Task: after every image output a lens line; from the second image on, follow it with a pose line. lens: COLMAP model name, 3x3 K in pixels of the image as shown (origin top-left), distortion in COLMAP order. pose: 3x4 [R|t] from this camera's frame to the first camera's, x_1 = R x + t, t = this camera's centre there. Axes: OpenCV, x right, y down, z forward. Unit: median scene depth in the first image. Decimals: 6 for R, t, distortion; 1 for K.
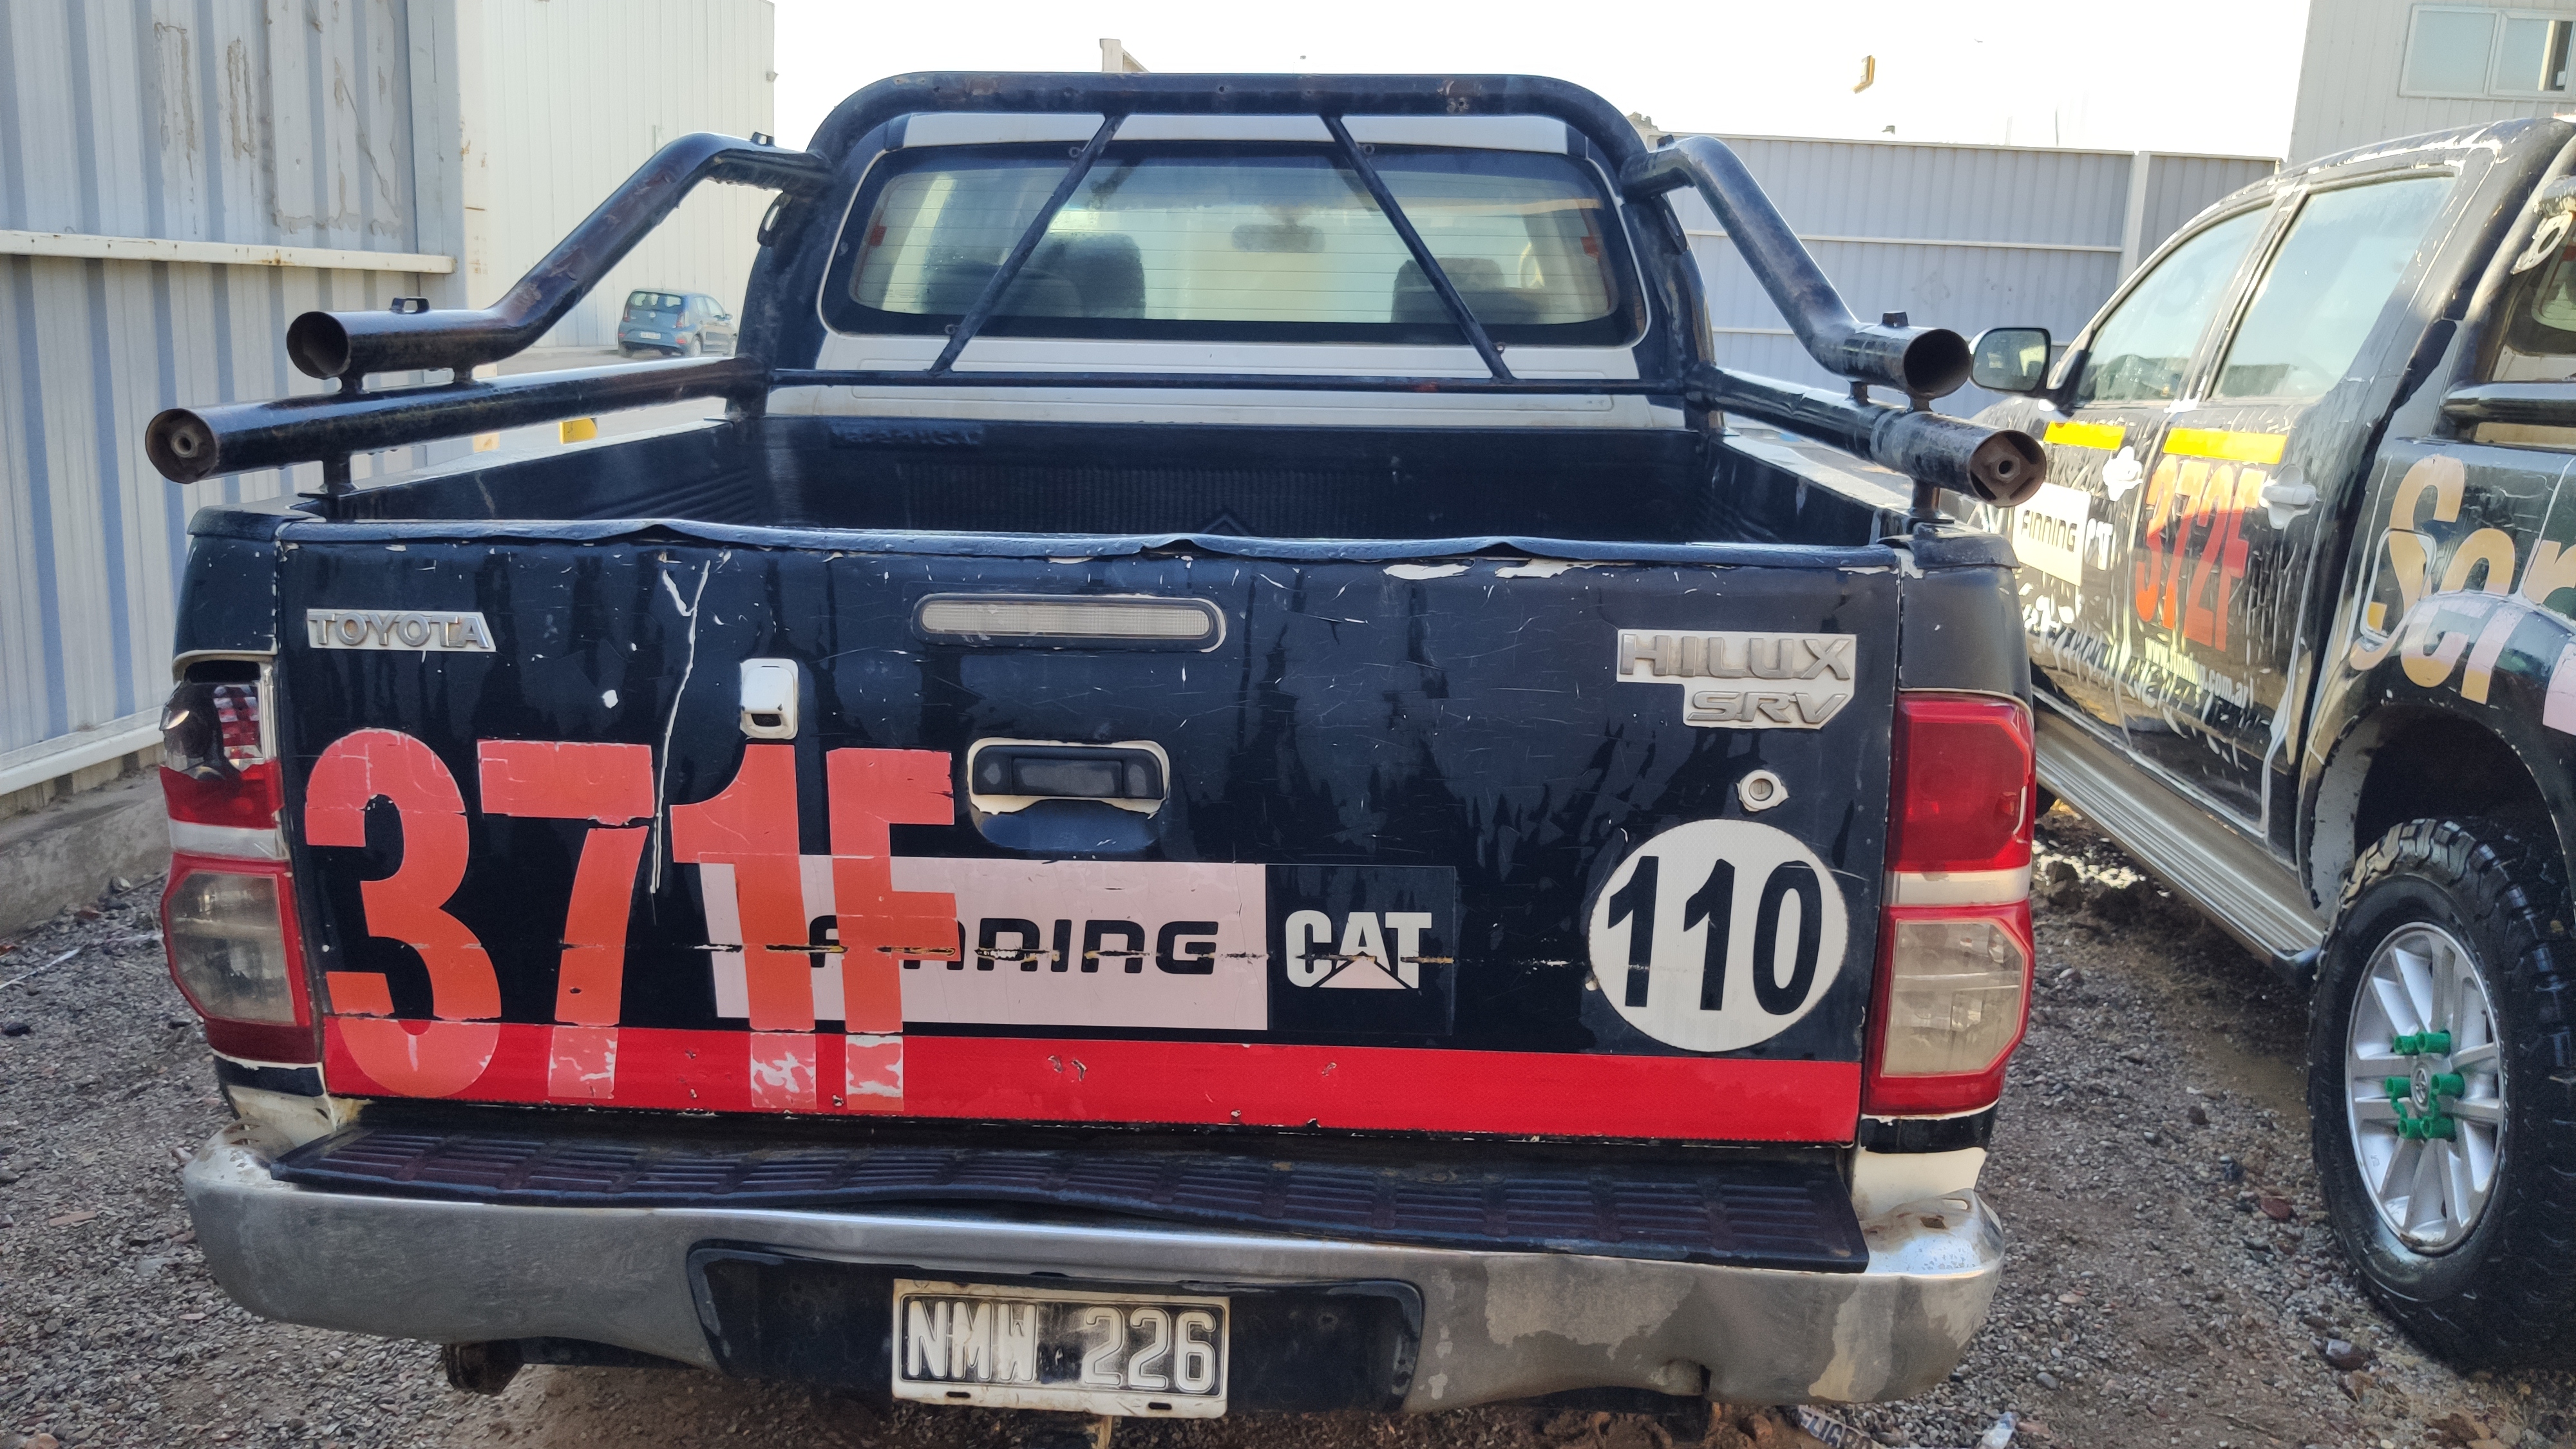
lens RADIAL K [[1961.7, 0, 1288.0], [0, 1961.7, 724.5], [0, 0, 1]] dist [0.094819, -0.210165]
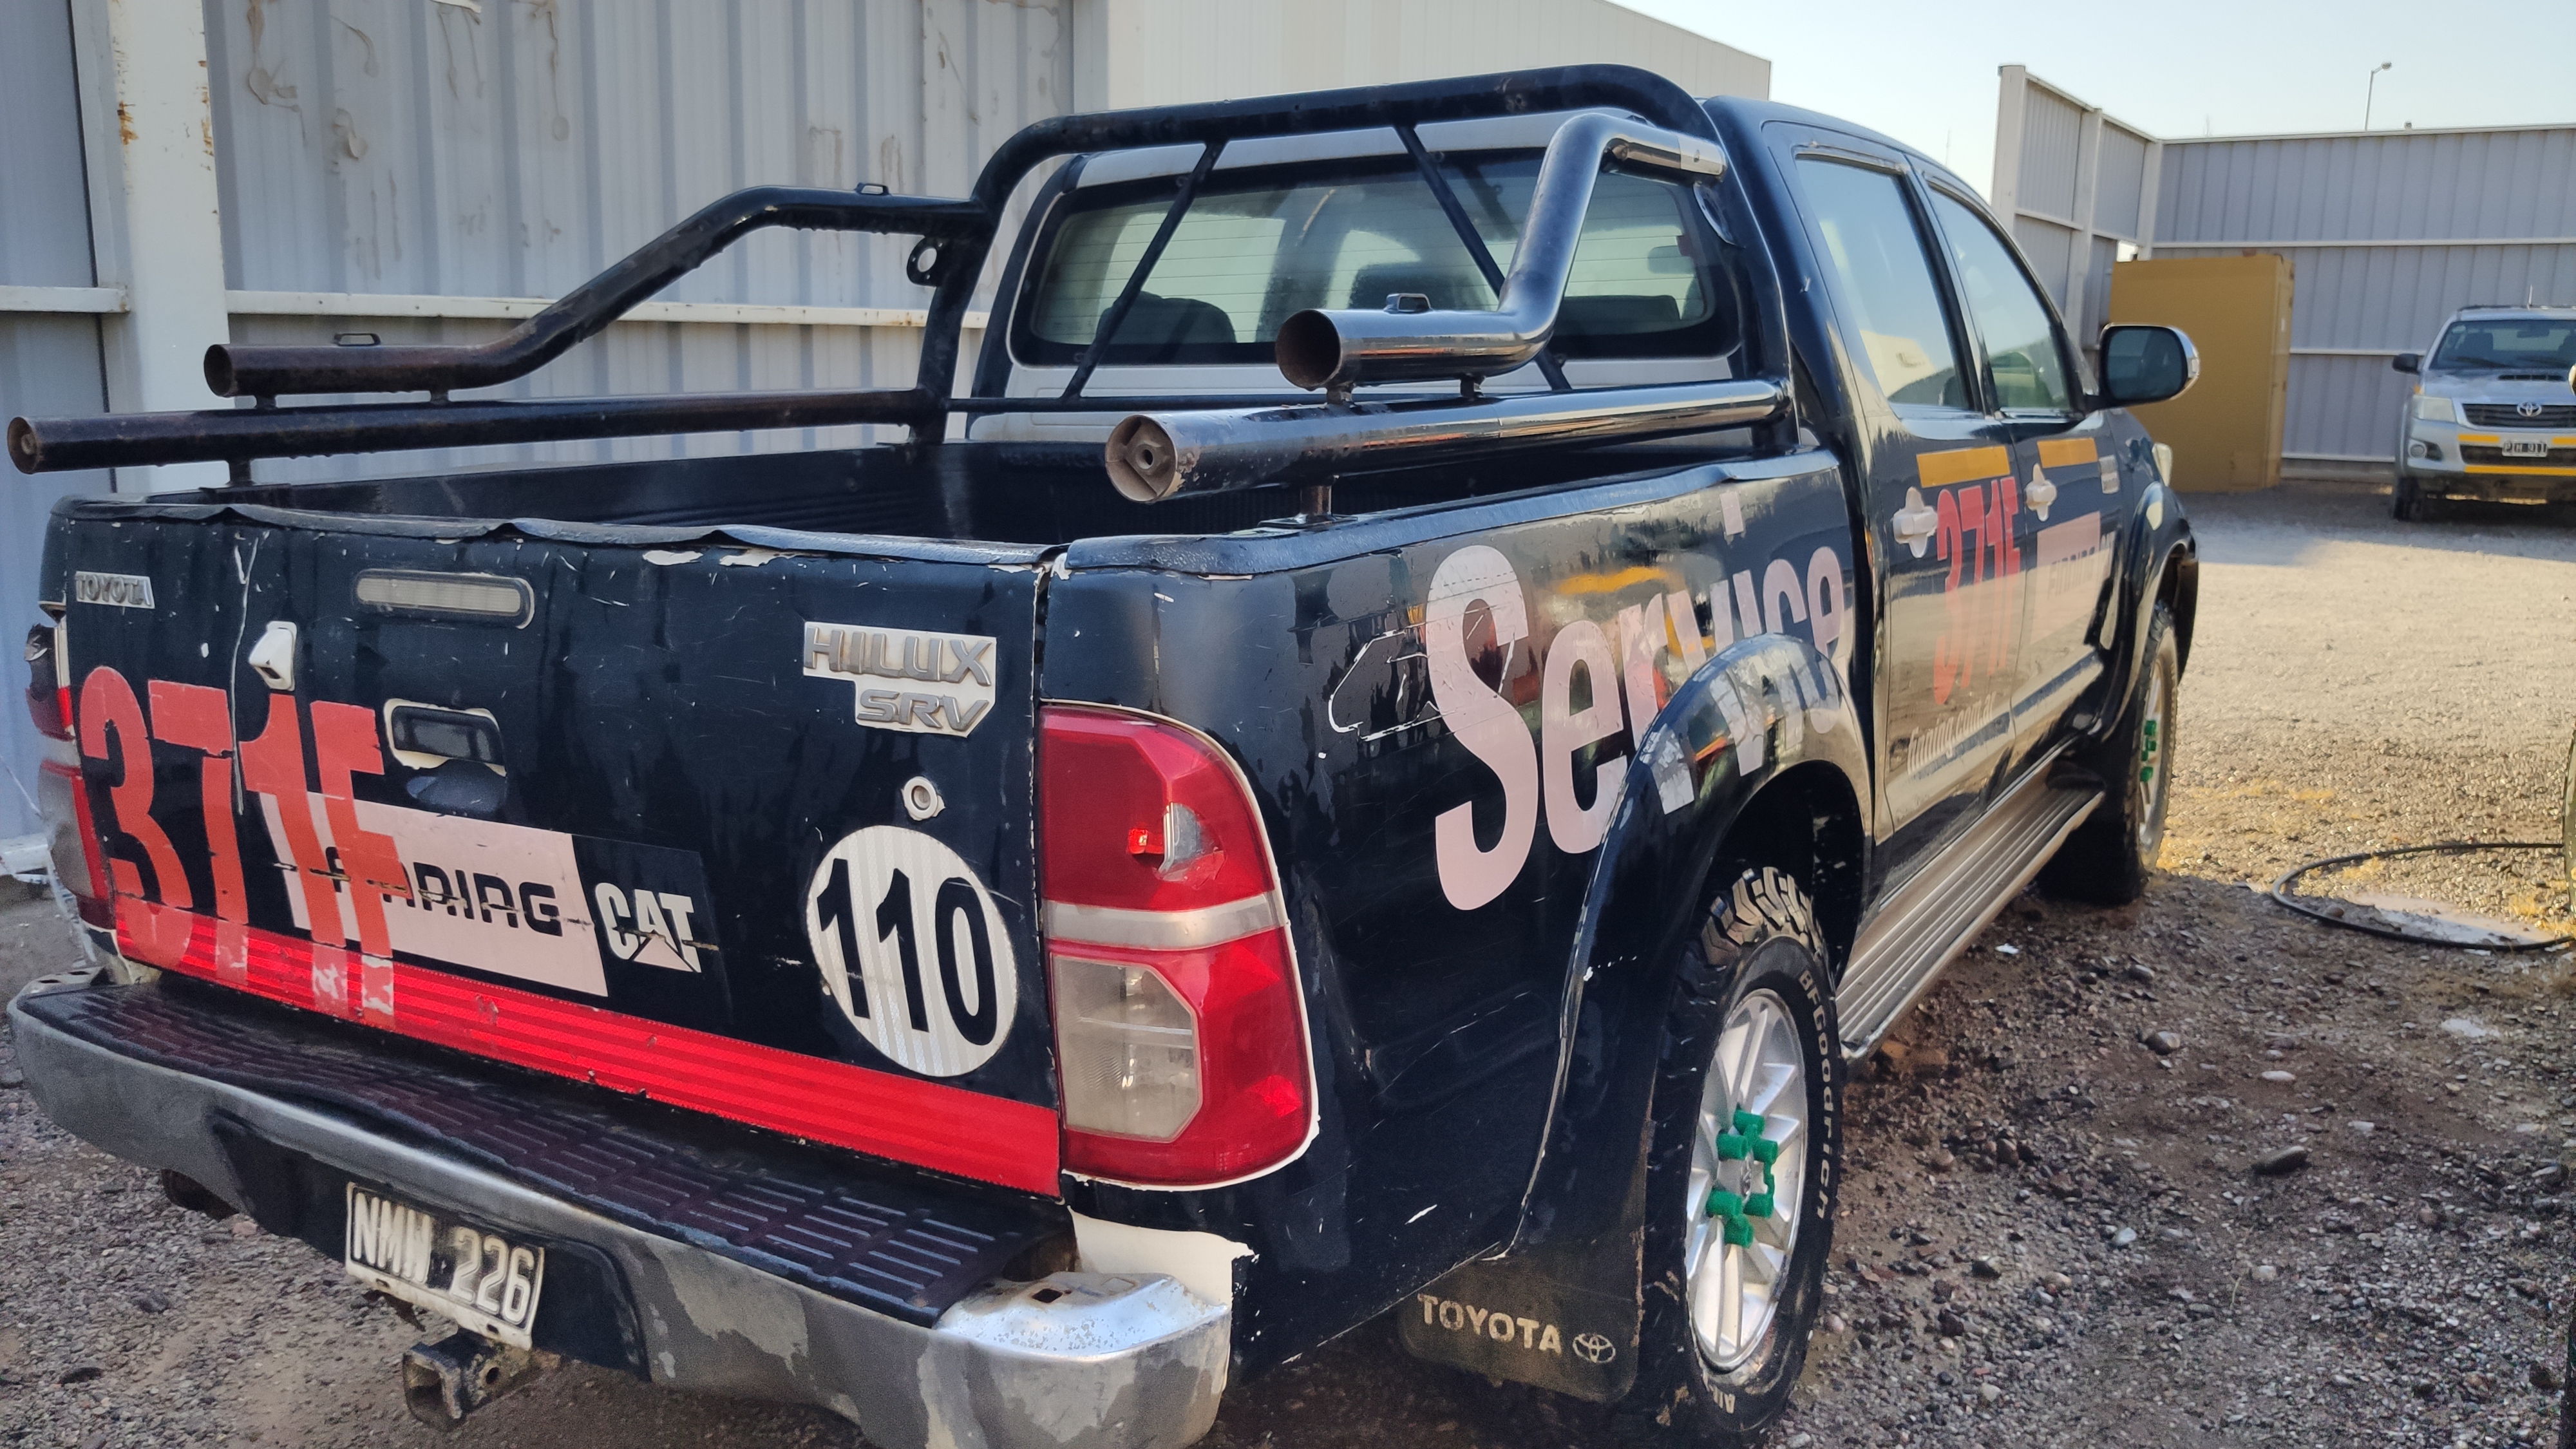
lens RADIAL K [[1953.2, 0, 1288.0], [0, 1953.2, 724.5], [0, 0, 1]] dist [0.009815, -0.005308]
pose [[0.879620, 0.061086, -0.471738, 0.799862], [-0.072738, 0.997330, -0.006485, -0.008218], [0.470083, 0.040018, 0.881715, 0.251102]]
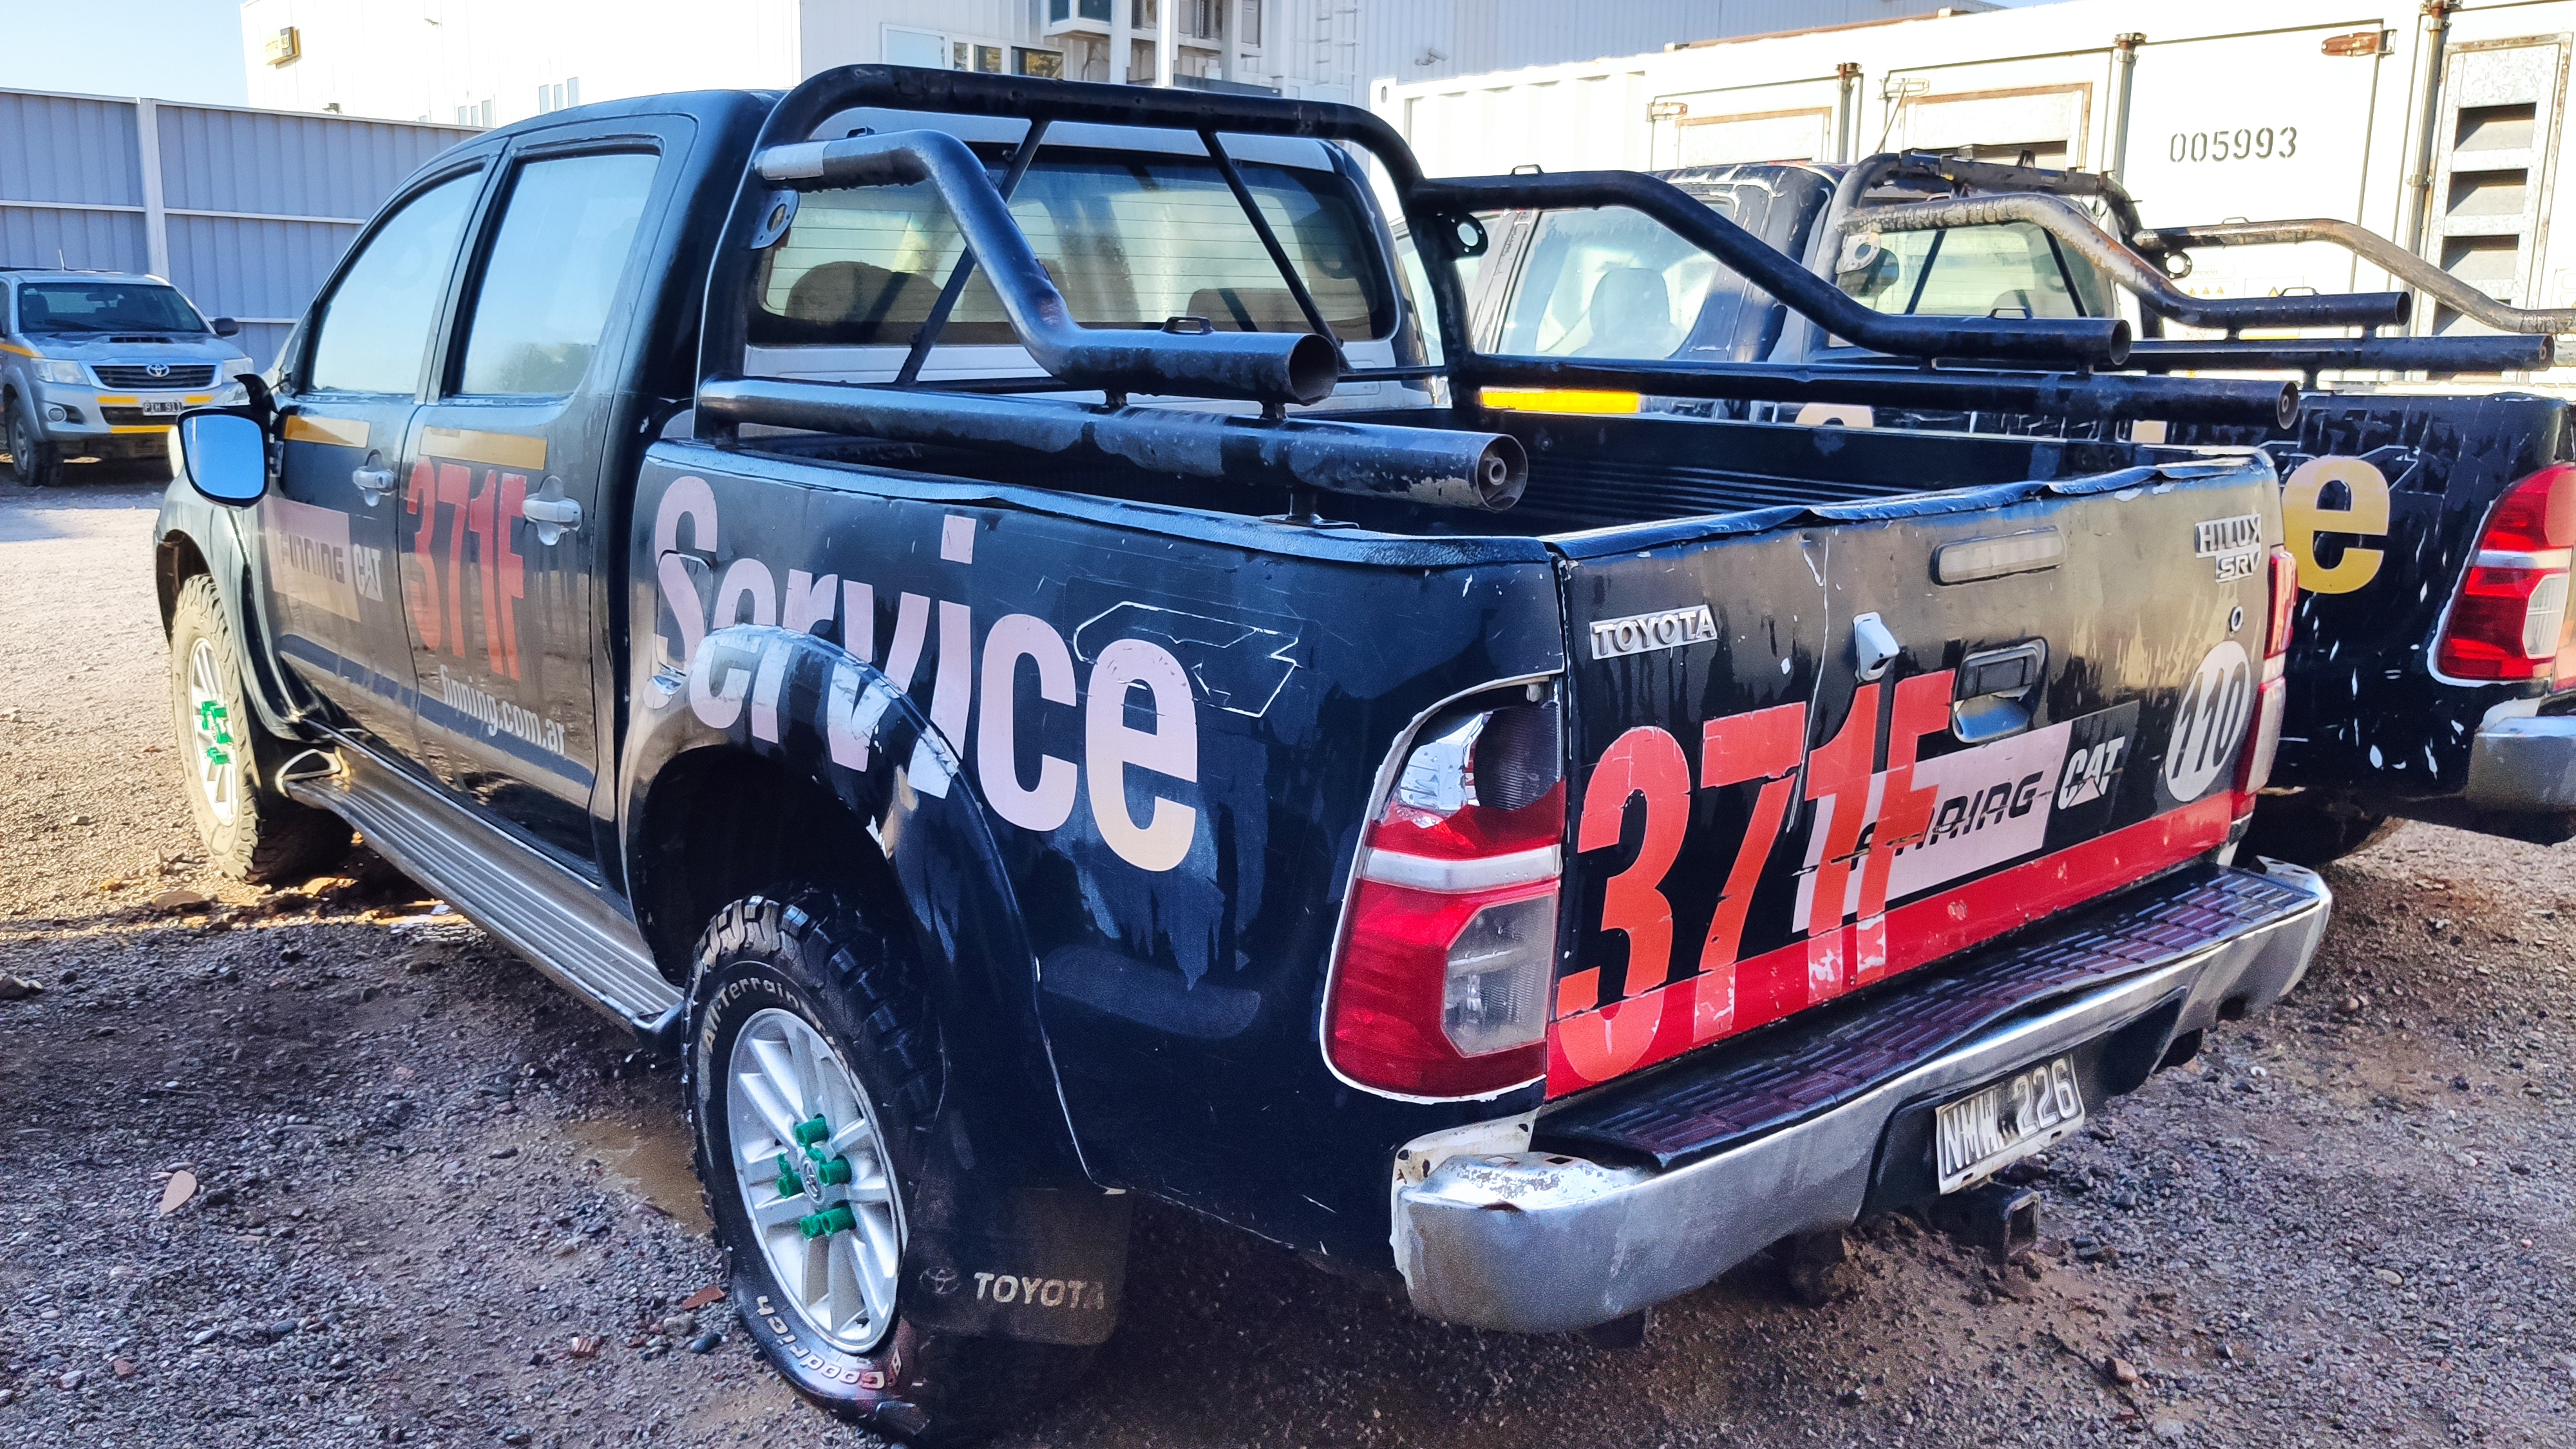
lens RADIAL K [[1961.4, 0, 1260.4], [0, 1961.4, 713.2], [0, 0, 1]] dist [0.003316, 0.003857]
pose [[0.729354, -0.152508, 0.666921, -1.300766], [0.149552, 0.986802, 0.062105, -0.100046], [-0.667590, 0.054443, 0.742536, 0.358551]]
